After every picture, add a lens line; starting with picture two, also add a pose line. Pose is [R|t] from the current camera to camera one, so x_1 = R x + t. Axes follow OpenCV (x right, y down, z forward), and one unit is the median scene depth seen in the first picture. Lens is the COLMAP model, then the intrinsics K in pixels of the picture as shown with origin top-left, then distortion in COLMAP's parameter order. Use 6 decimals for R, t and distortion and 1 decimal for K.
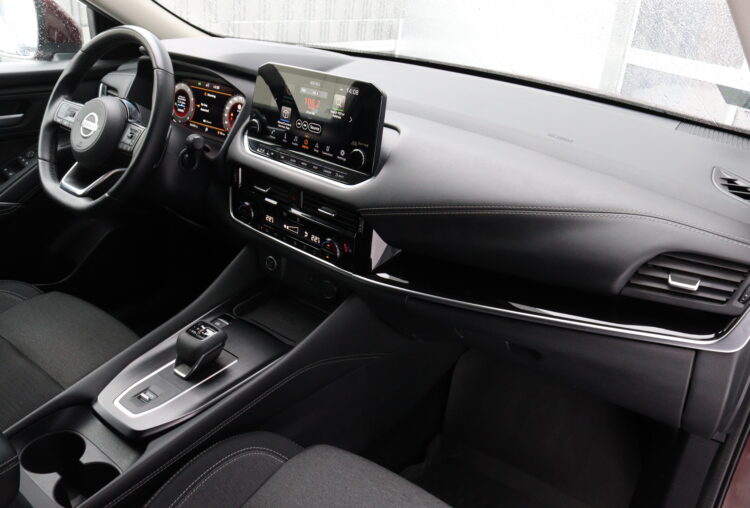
lens RADIAL K [[633.3, 0, 371.8], [0, 633.3, 253.5], [0, 0, 1]] dist [-0.147550, 0.047356]
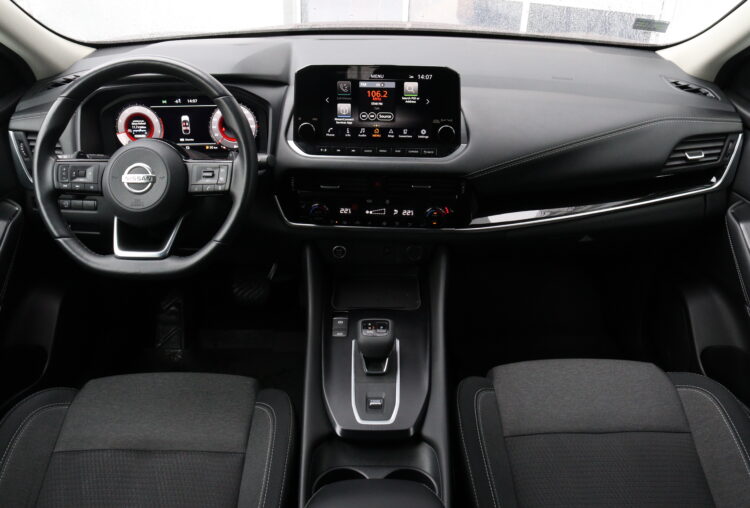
lens RADIAL K [[633.3, 0, 376.5], [0, 633.3, 247.3], [0, 0, 1]] dist [-0.147550, 0.047356]
pose [[0.789368, -0.356600, 0.499734, -0.725709], [0.299631, 0.934253, 0.193374, -0.202537], [-0.535835, -0.002908, 0.844318, 0.088398]]
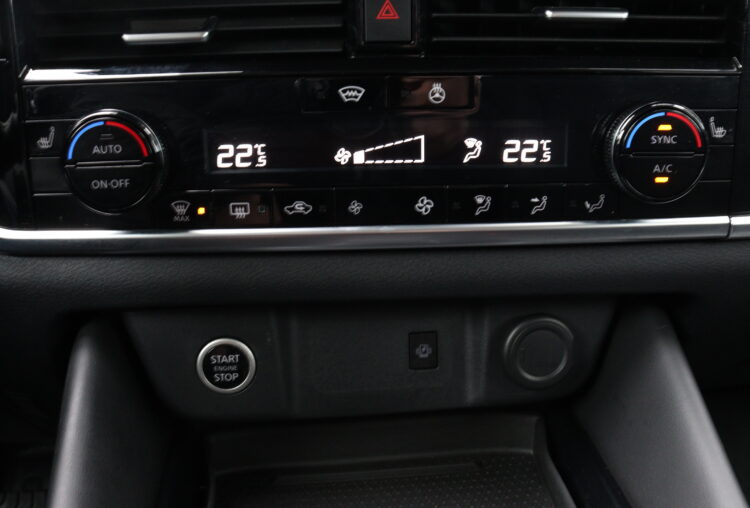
lens RADIAL K [[735.0, 0, 373.6], [0, 735.0, 254.3], [0, 0, 1]] dist [-0.006230, 0.000000]
pose [[0.720067, -0.245898, 0.648874, -0.334034], [0.346753, 0.937492, -0.029525, 0.002355], [-0.601054, 0.246259, 0.760323, 0.843538]]
